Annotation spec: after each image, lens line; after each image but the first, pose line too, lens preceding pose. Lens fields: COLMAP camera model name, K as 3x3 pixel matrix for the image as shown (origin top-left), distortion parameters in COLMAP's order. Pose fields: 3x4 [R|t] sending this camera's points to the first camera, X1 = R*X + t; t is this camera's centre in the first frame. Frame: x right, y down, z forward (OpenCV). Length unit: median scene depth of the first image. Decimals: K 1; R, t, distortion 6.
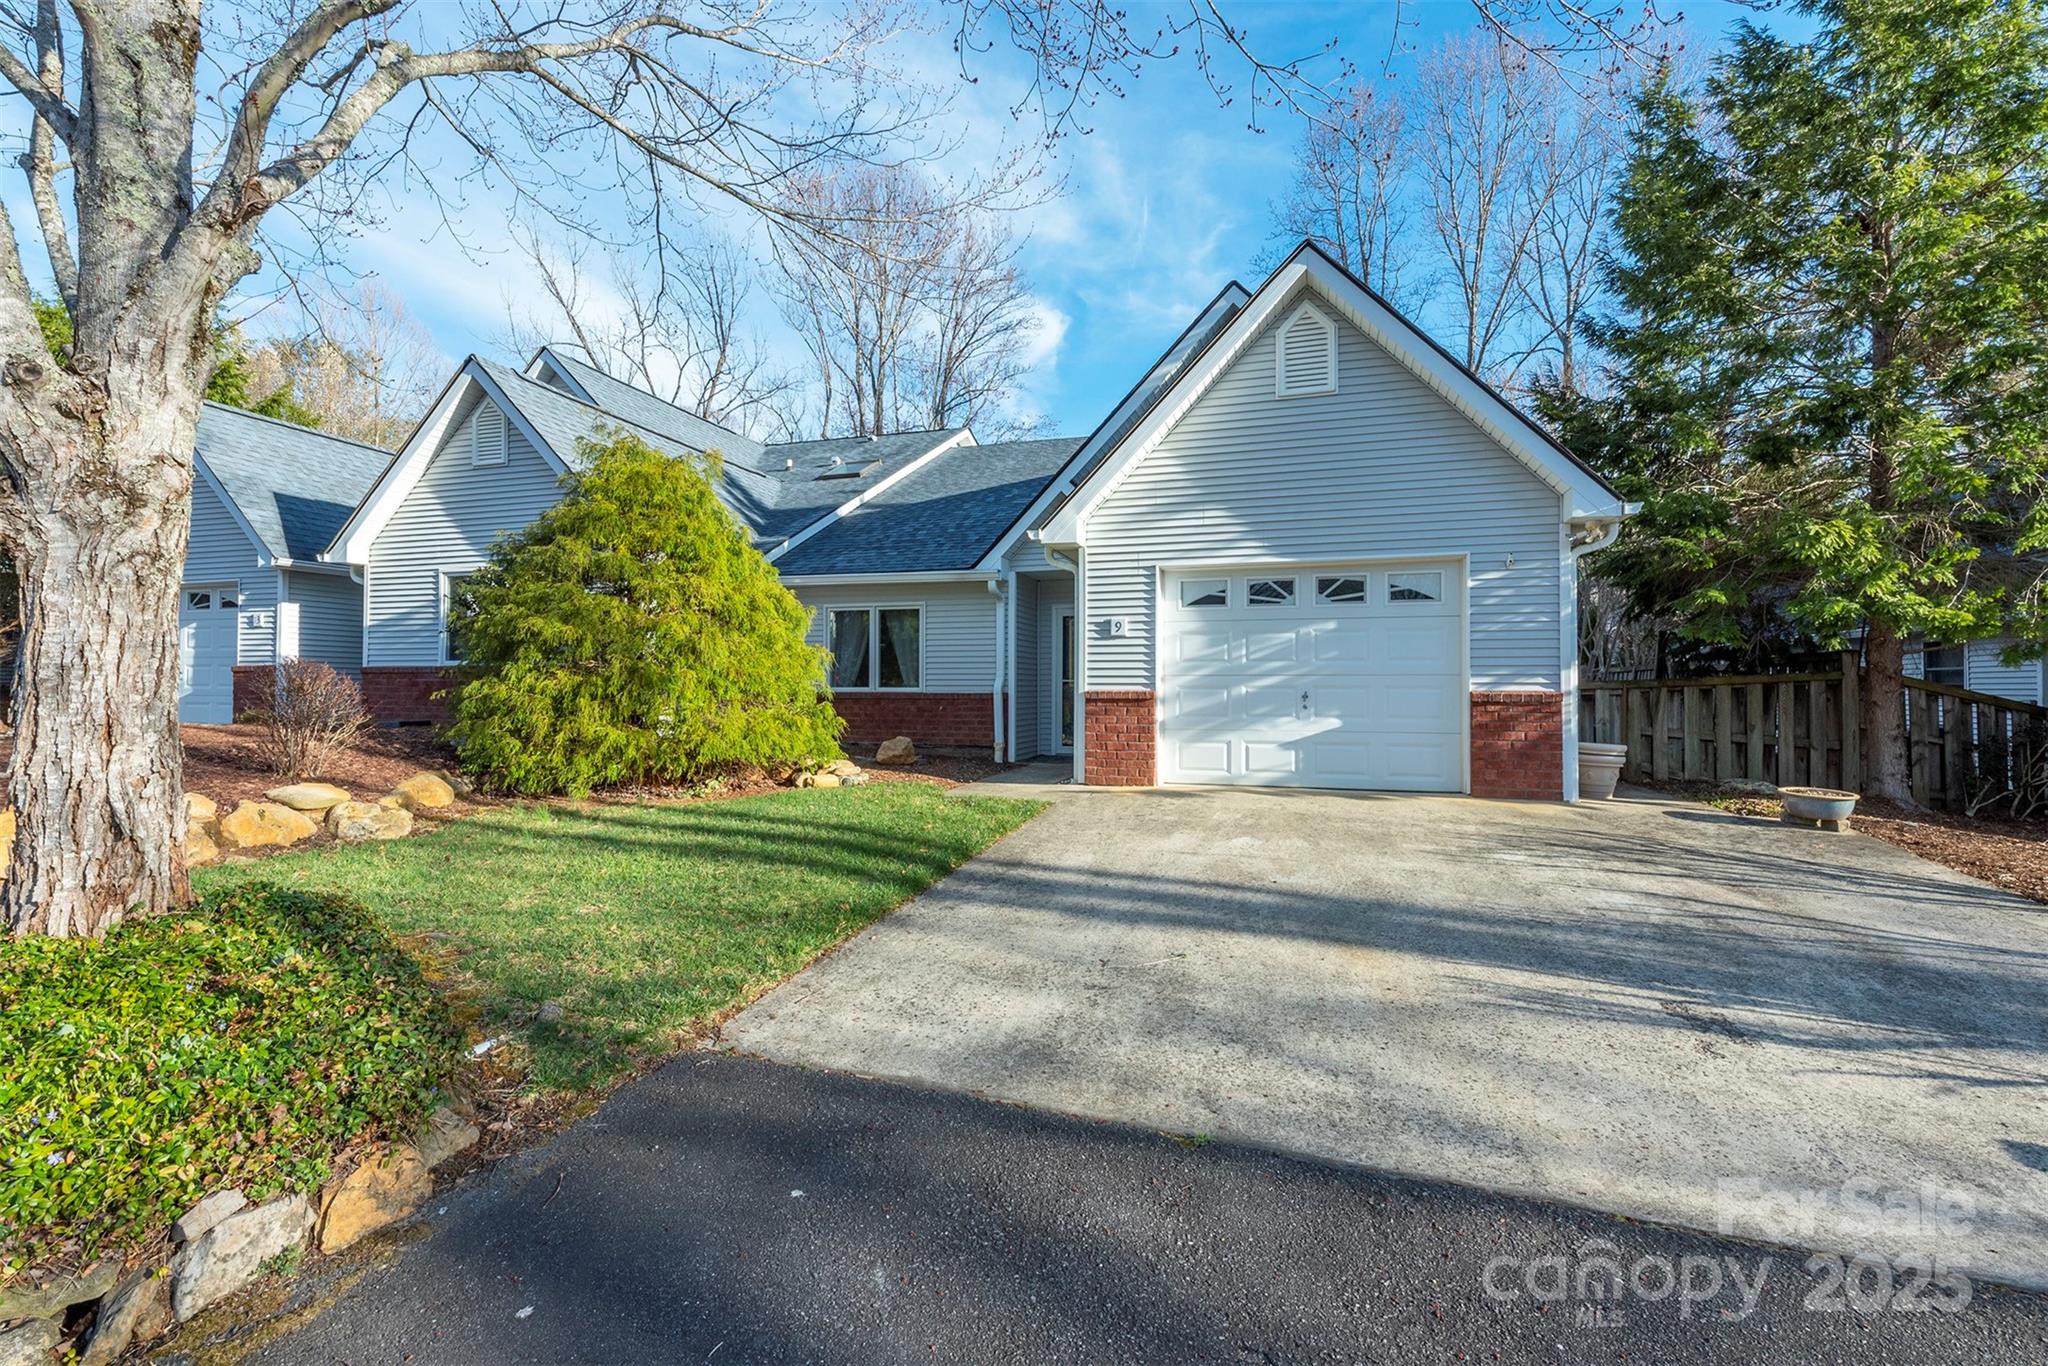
lens RADIAL K [[902.9, 0, 1051.5], [0, 902.9, 637.0], [0, 0, 1]] dist [0.003603, 0.000243]
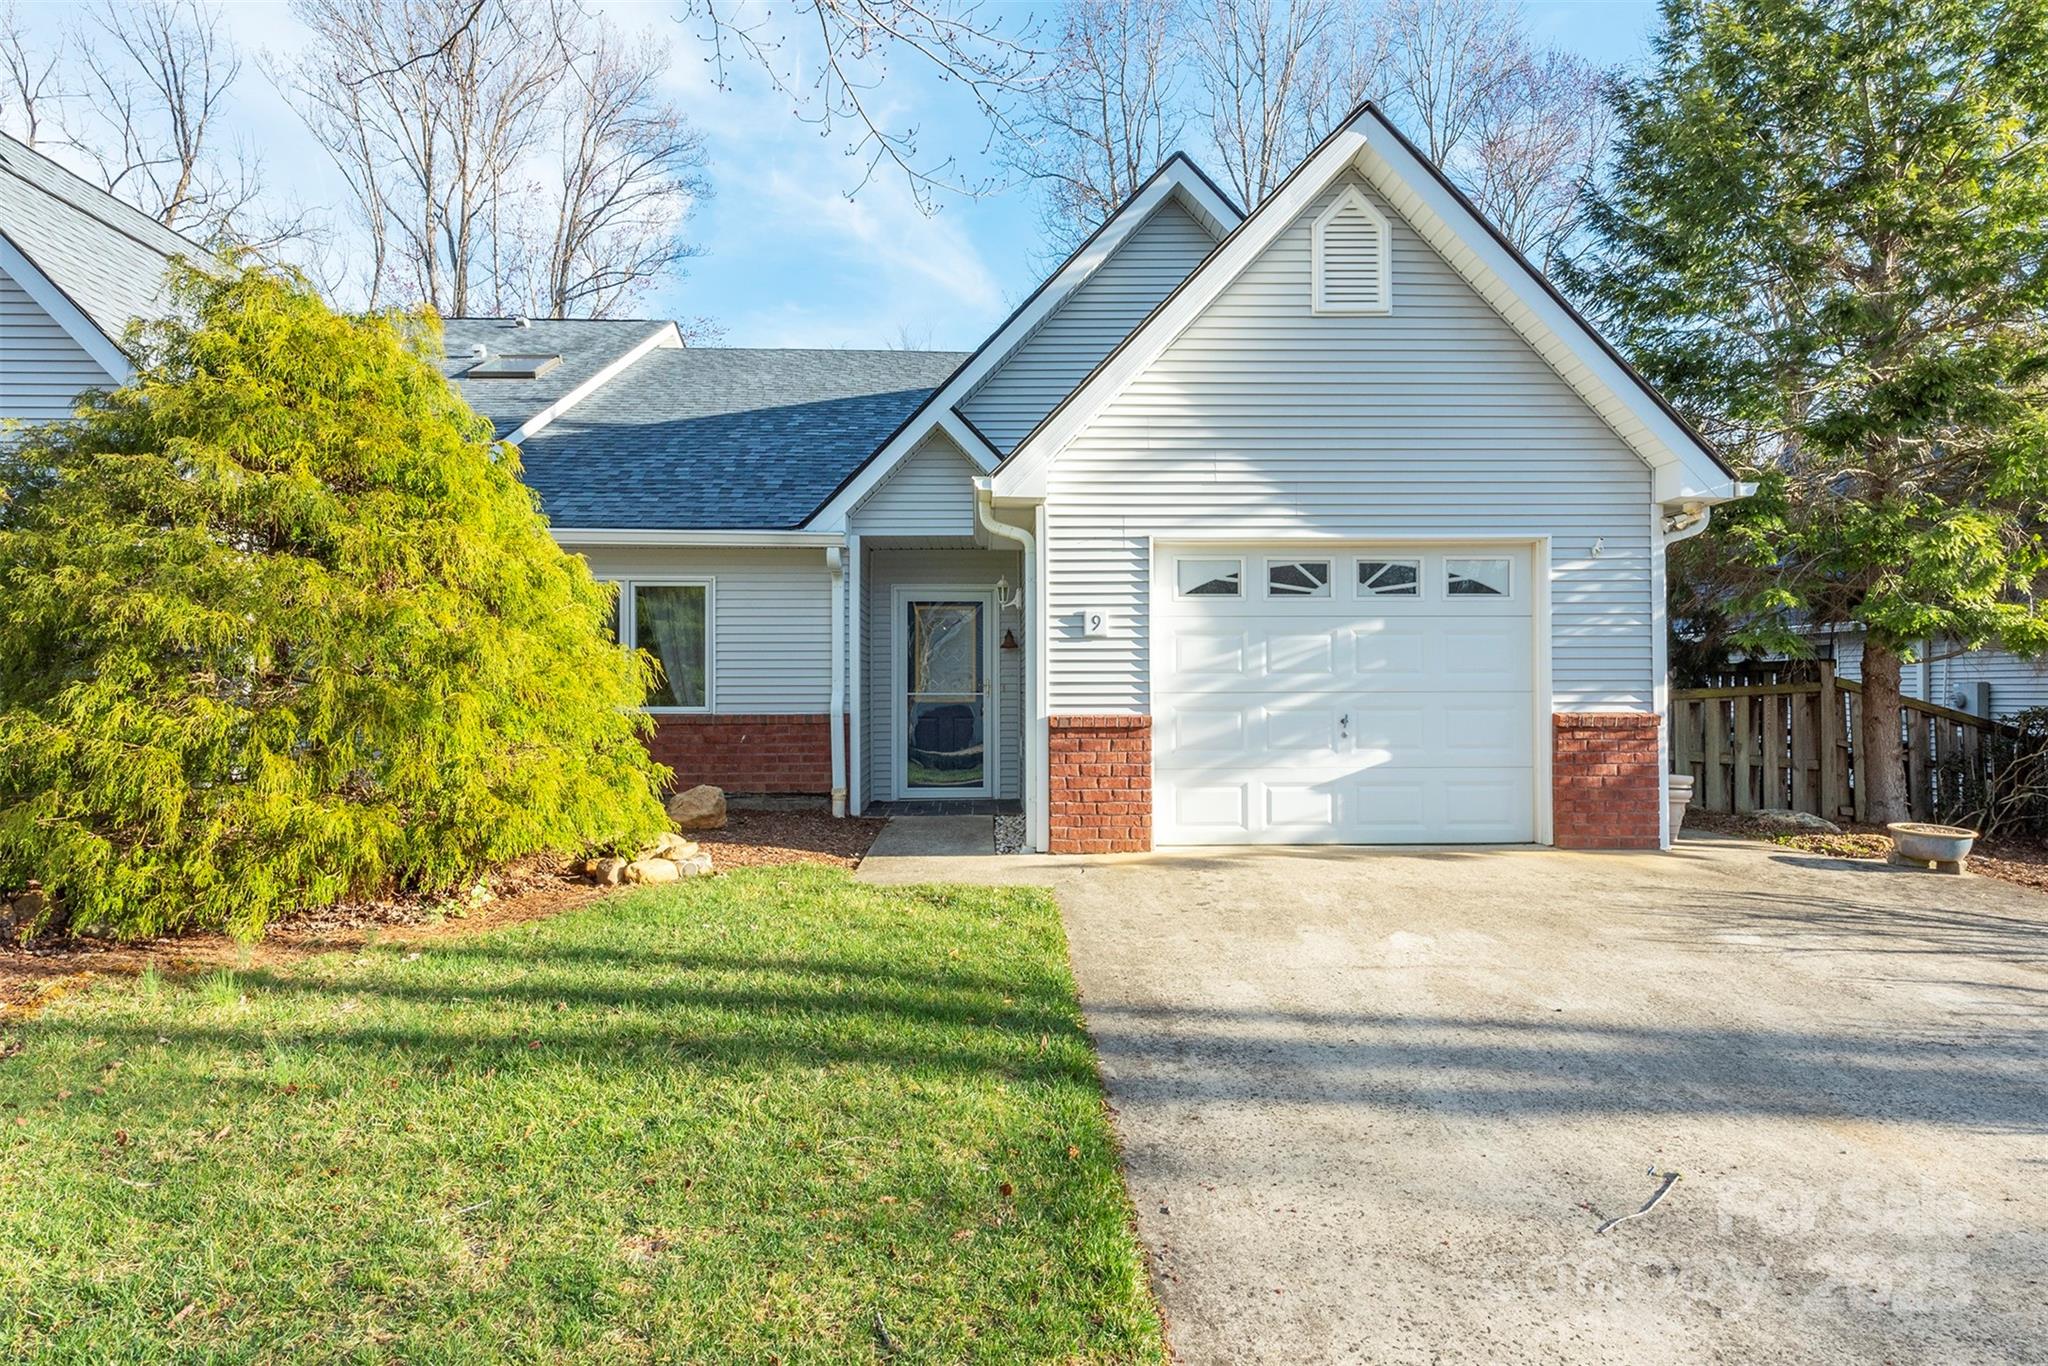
lens RADIAL K [[1137.4, 0, 1034.4], [0, 1137.4, 631.7], [0, 0, 1]] dist [0.004038, -0.001143]
pose [[0.946845, 0.011470, 0.321486, -0.256876], [-0.014535, 0.999869, 0.007137, -0.010211], [-0.321362, -0.011430, 0.946887, 0.196077]]
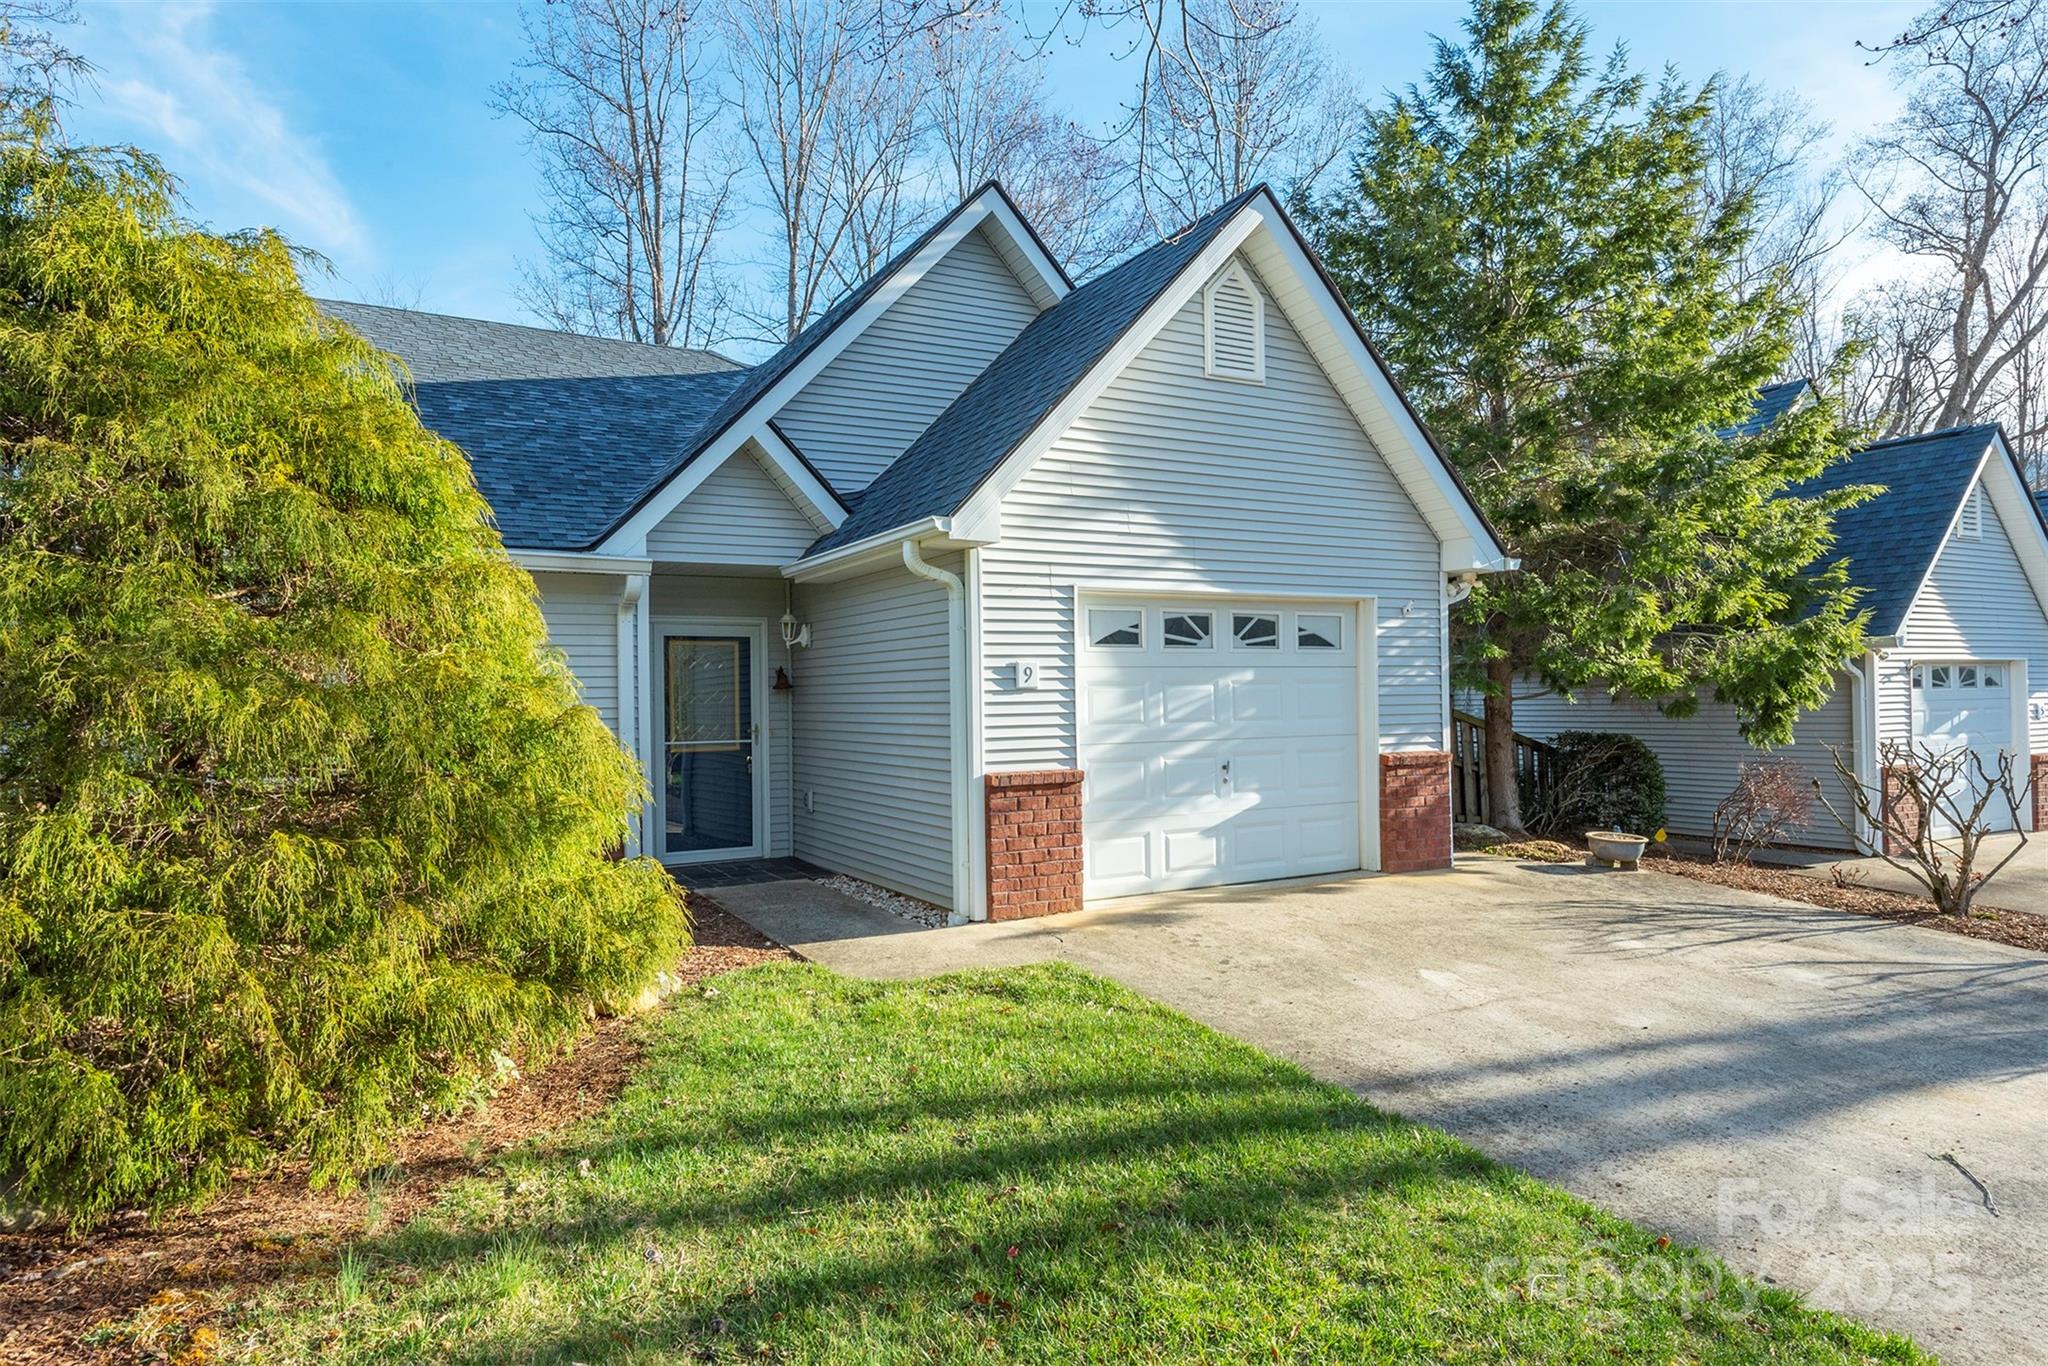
lens RADIAL K [[1169.7, 0, 1023.1], [0, 1169.7, 639.2], [0, 0, 1]] dist [0.005053, -0.001200]
pose [[0.699771, 0.023990, 0.713964, -0.553525], [-0.028191, 0.999585, -0.005956, -0.032652], [-0.713811, -0.015959, 0.700157, 0.415118]]
